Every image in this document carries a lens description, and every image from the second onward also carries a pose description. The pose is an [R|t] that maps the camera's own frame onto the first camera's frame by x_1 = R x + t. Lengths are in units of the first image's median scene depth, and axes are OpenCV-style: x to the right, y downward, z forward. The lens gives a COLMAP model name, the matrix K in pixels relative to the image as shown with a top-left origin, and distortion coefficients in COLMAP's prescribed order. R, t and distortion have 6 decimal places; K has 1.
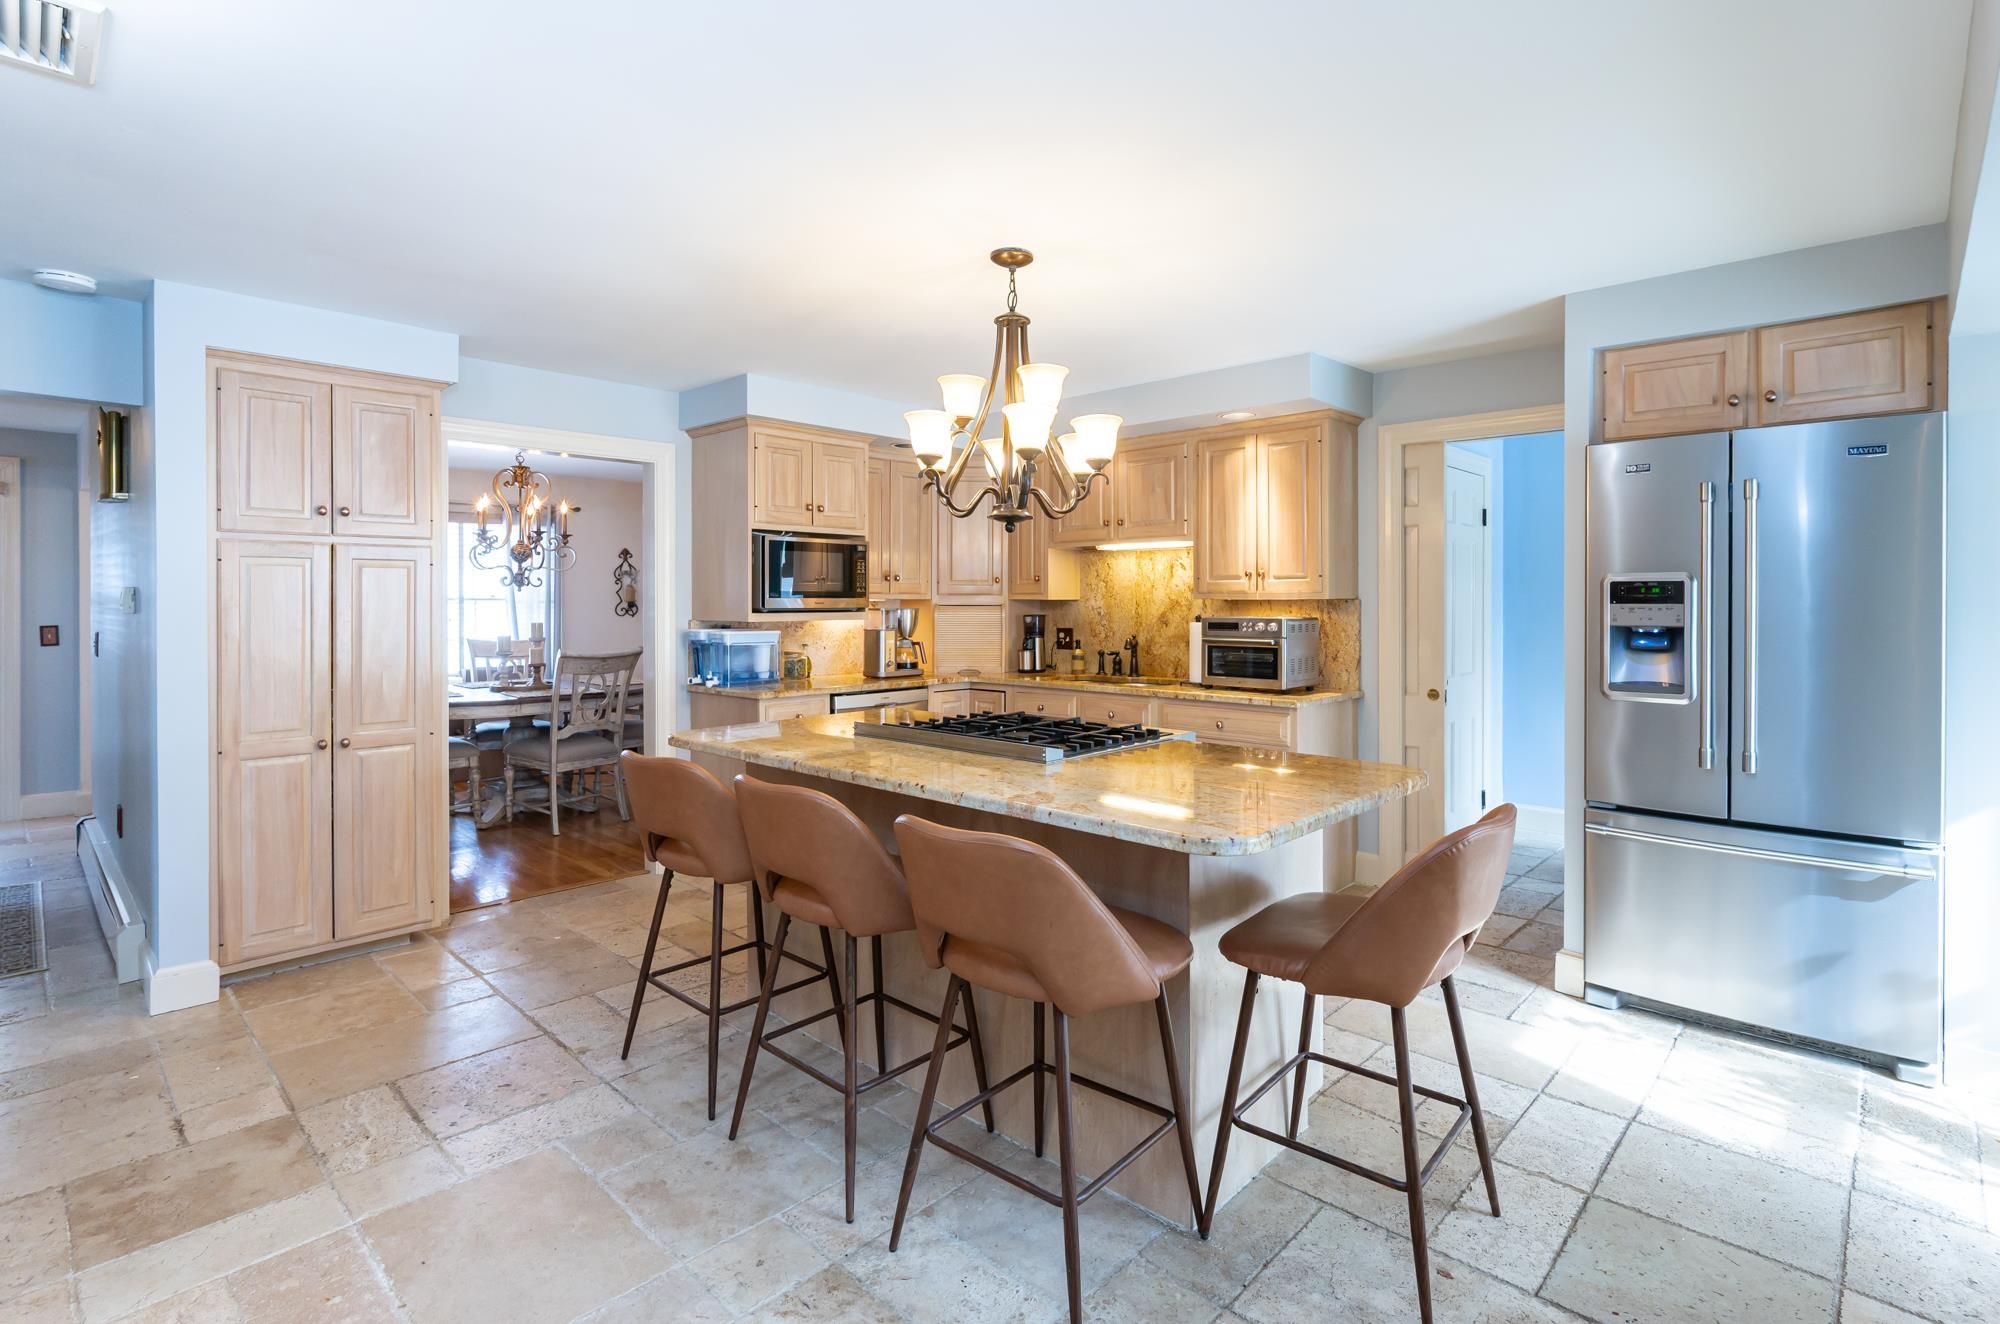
lens RADIAL K [[951.6, 0, 1000.5], [0, 951.6, 612.8], [0, 0, 1]] dist [-0.000917, 0.000012]
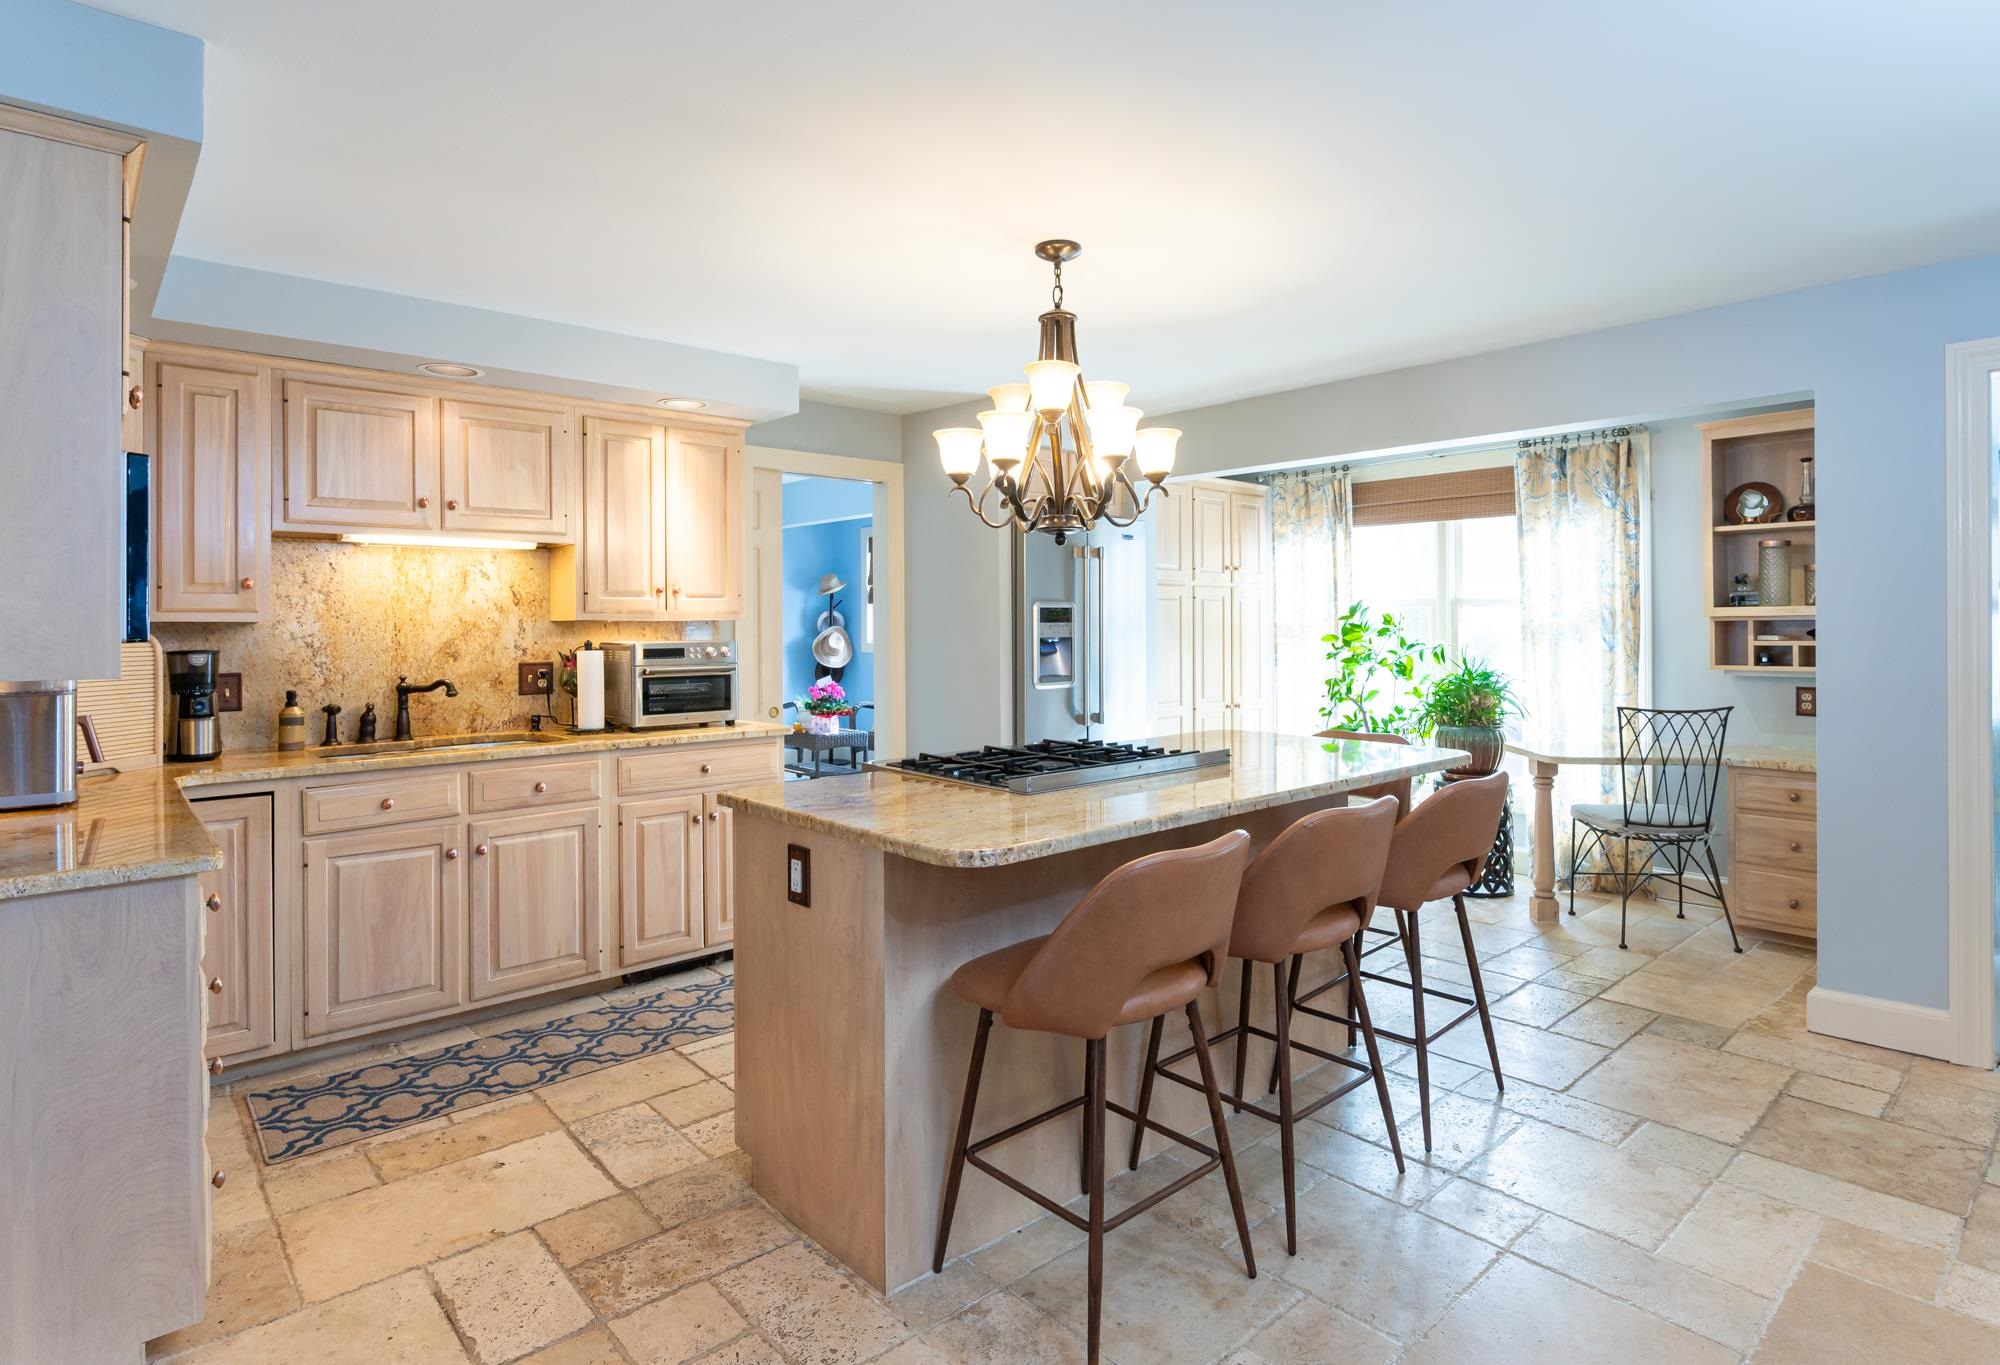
lens RADIAL K [[1057.0, 0, 1034.8], [0, 1057.0, 622.7], [0, 0, 1]] dist [0.003248, 0.000258]
pose [[0.071590, -0.000555, 0.997434, -0.633369], [0.017609, 0.999845, -0.000707, -0.005763], [-0.997279, 0.017614, 0.071589, 0.591779]]
